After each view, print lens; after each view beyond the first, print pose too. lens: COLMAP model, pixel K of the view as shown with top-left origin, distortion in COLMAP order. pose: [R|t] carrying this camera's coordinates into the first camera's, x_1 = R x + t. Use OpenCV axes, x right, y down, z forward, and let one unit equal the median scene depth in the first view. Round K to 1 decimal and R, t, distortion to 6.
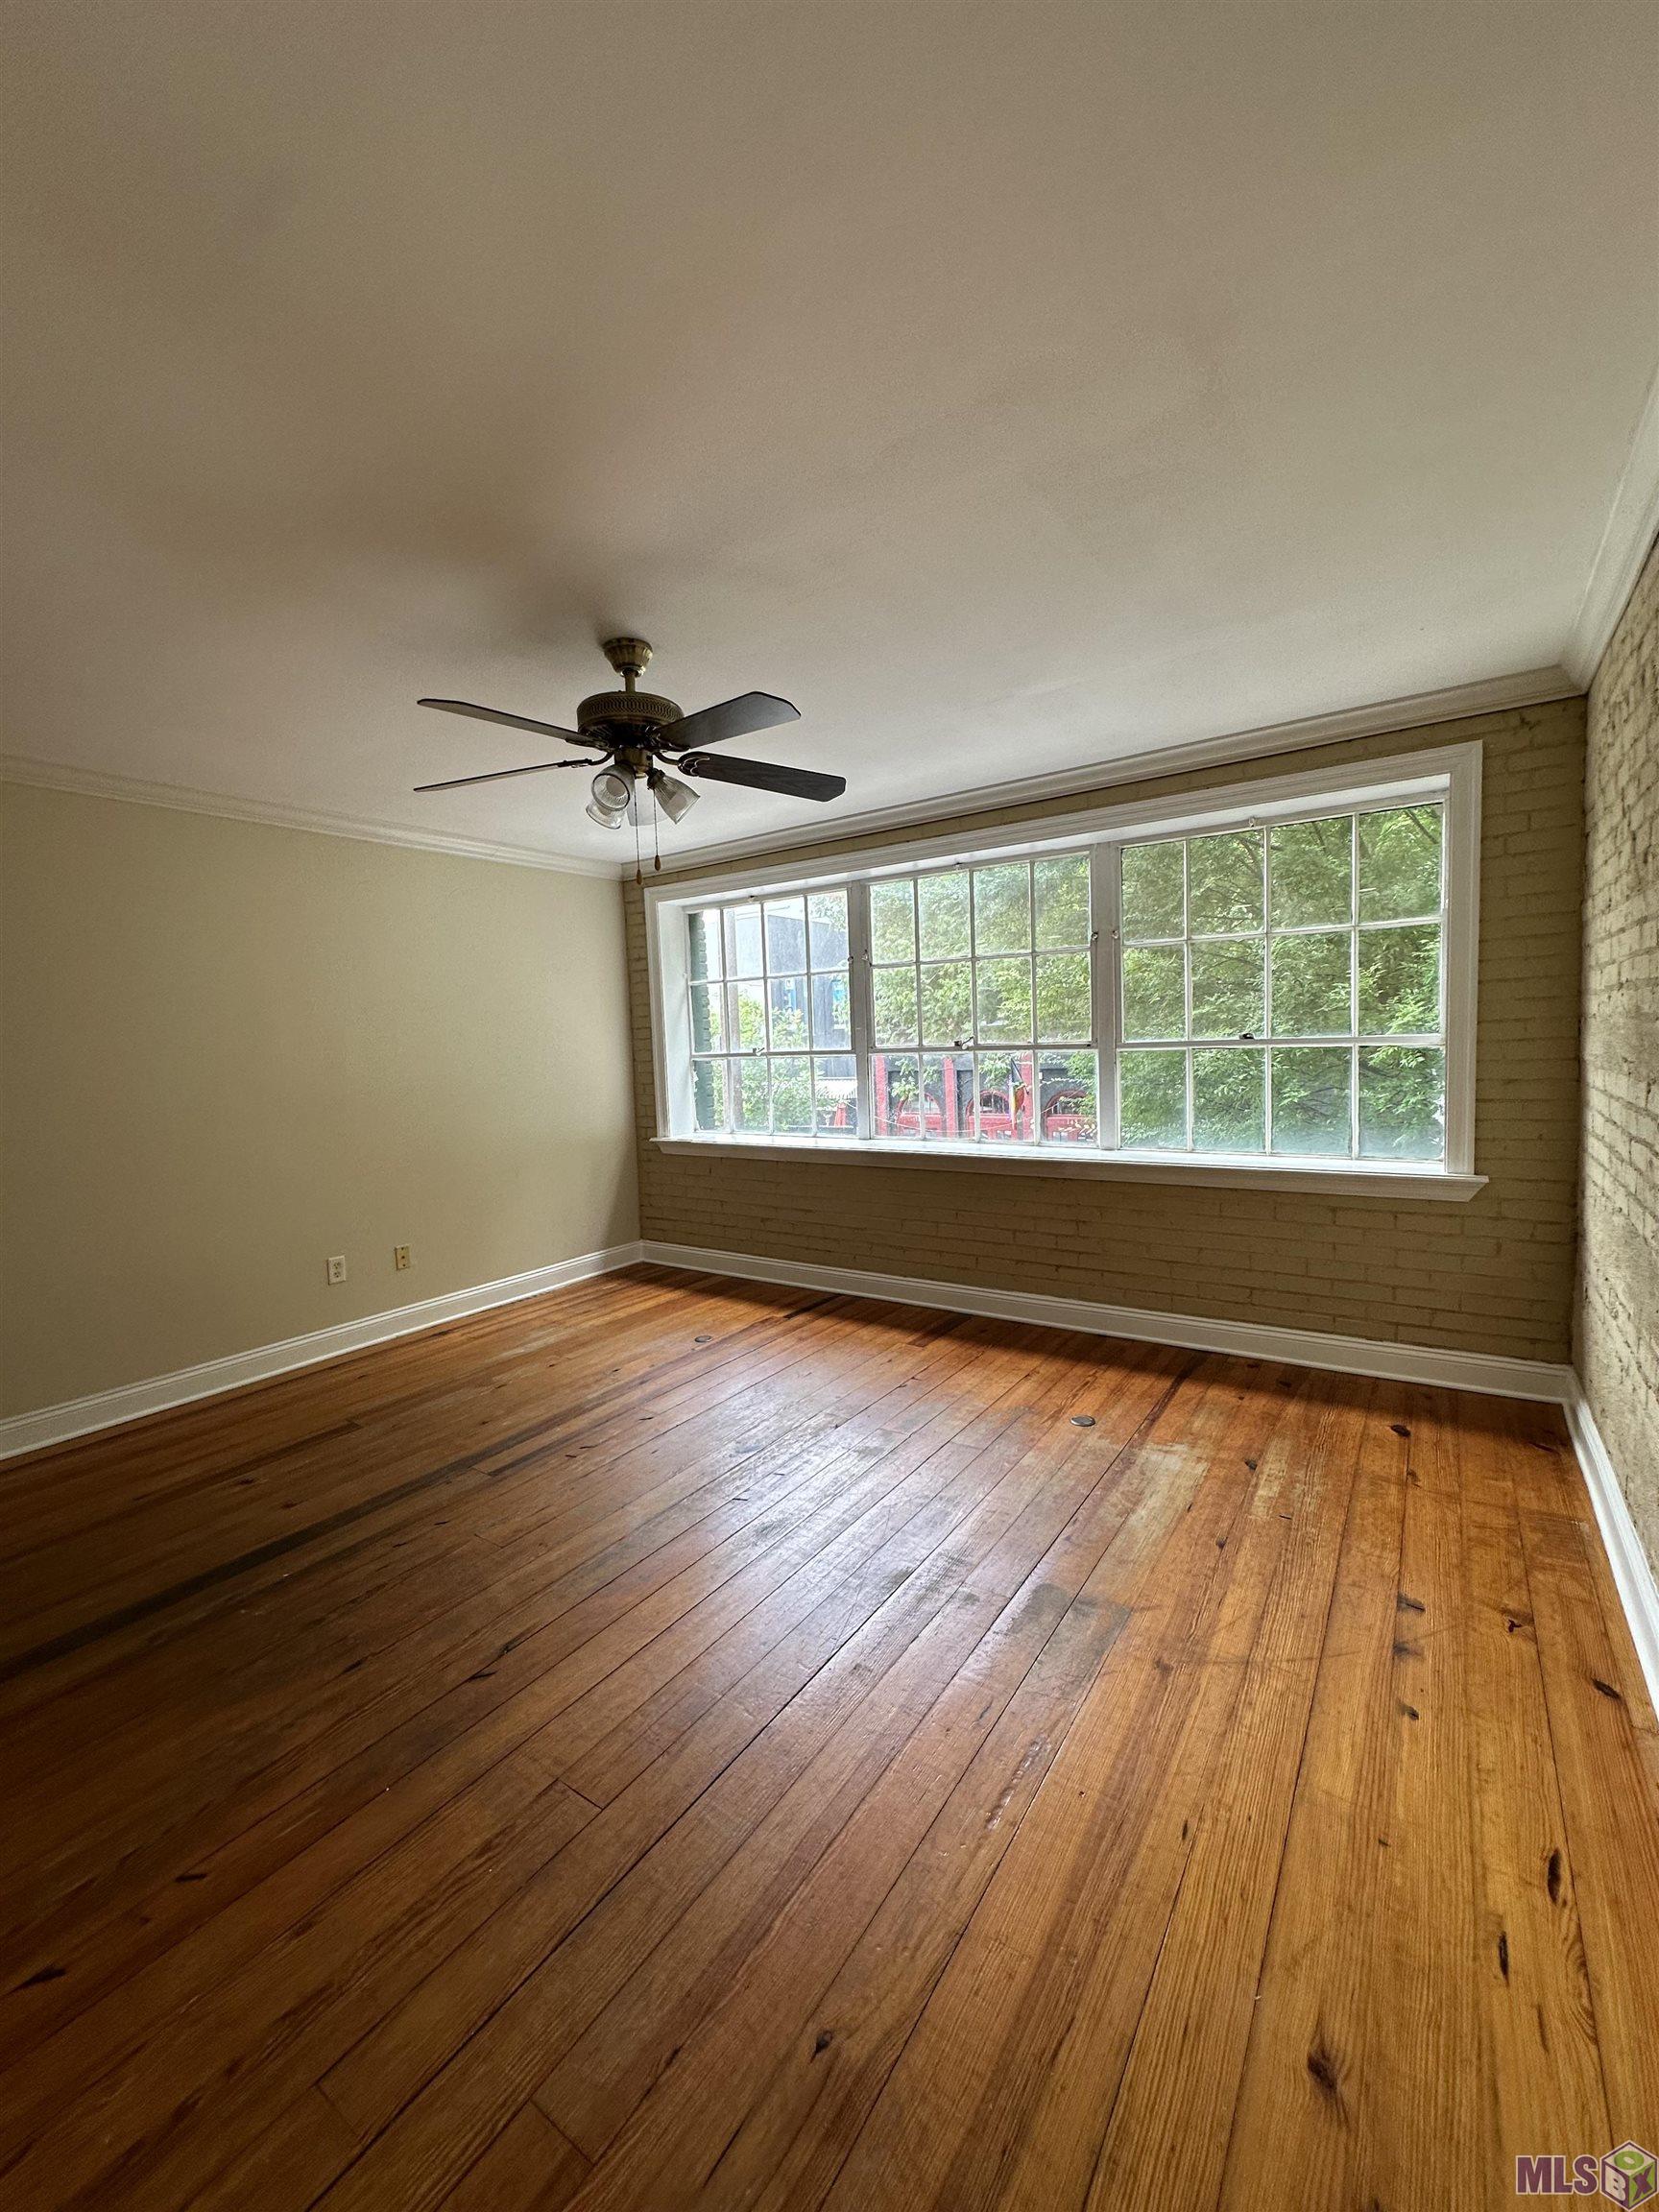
lens RADIAL K [[881.0, 0, 824.2], [0, 881.0, 1103.3], [0, 0, 1]] dist [-0.002707, 0.000456]
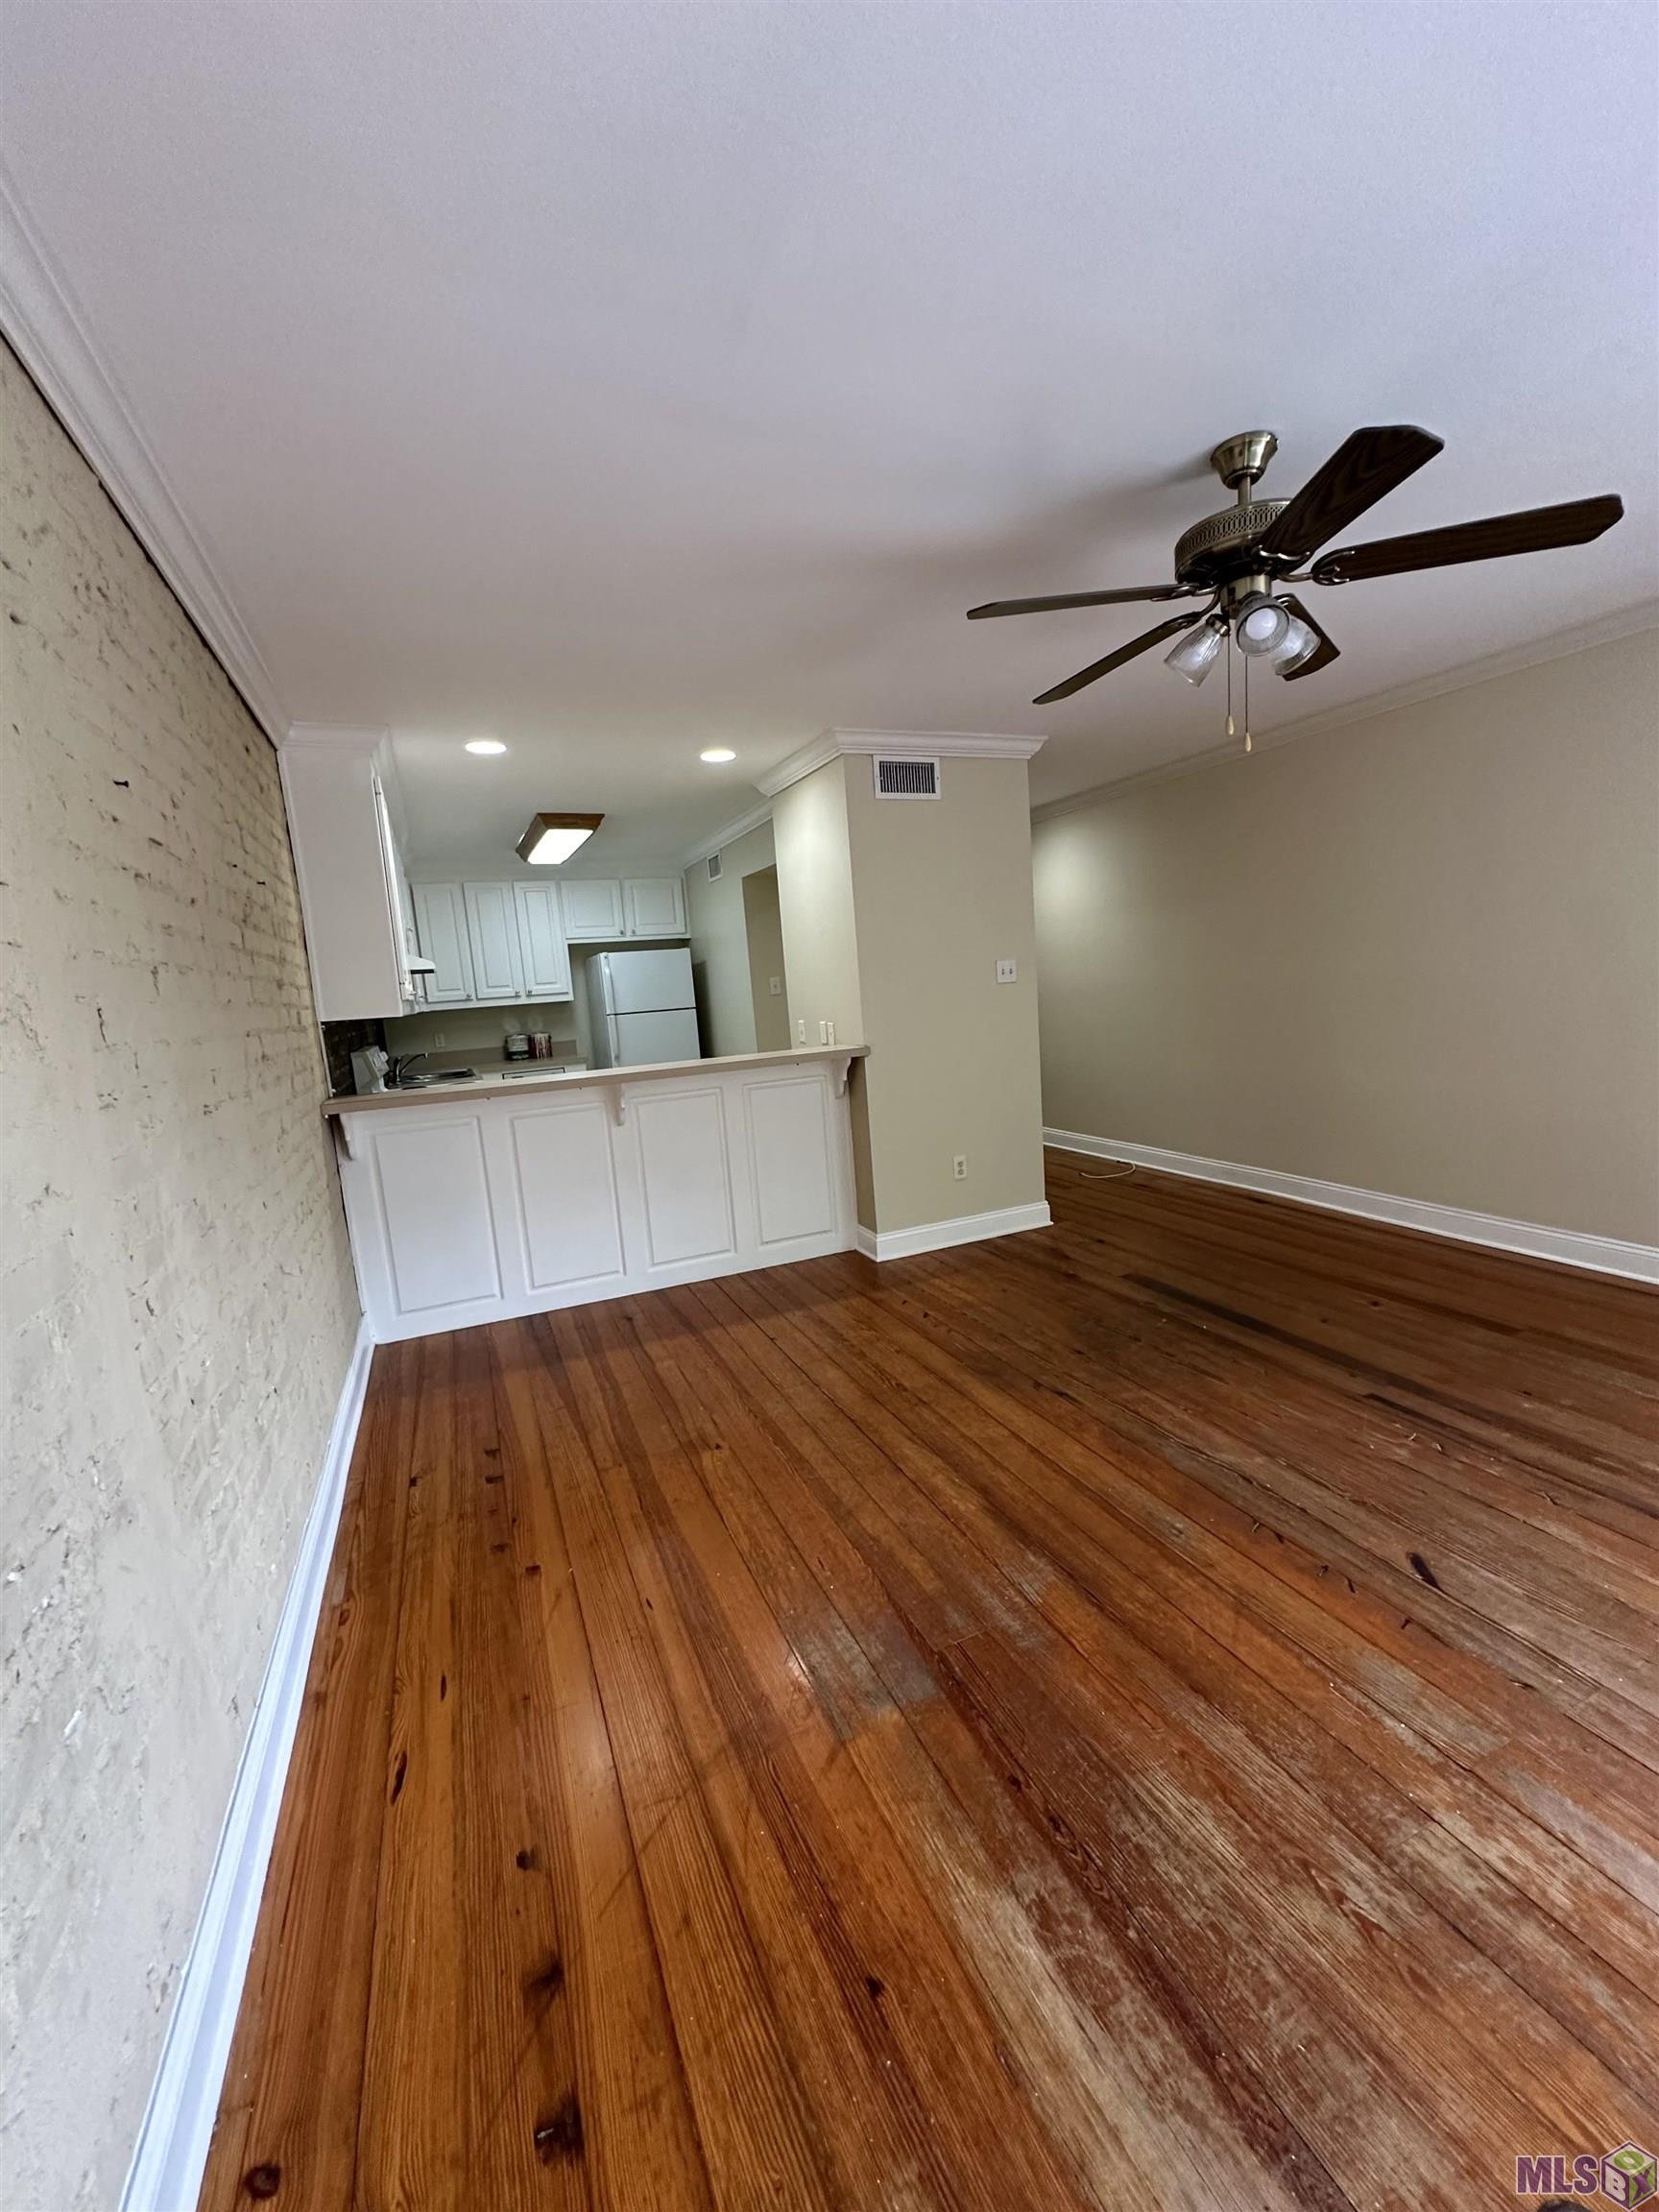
lens RADIAL K [[881.0, 0, 825.2], [0, 881.0, 1107.2], [0, 0, 1]] dist [-0.002707, 0.000456]
pose [[-0.520461, 0.198788, -0.830424, 0.658112], [0.031604, 0.976342, 0.213911, -0.096730], [0.853300, 0.085087, -0.514430, 0.995337]]
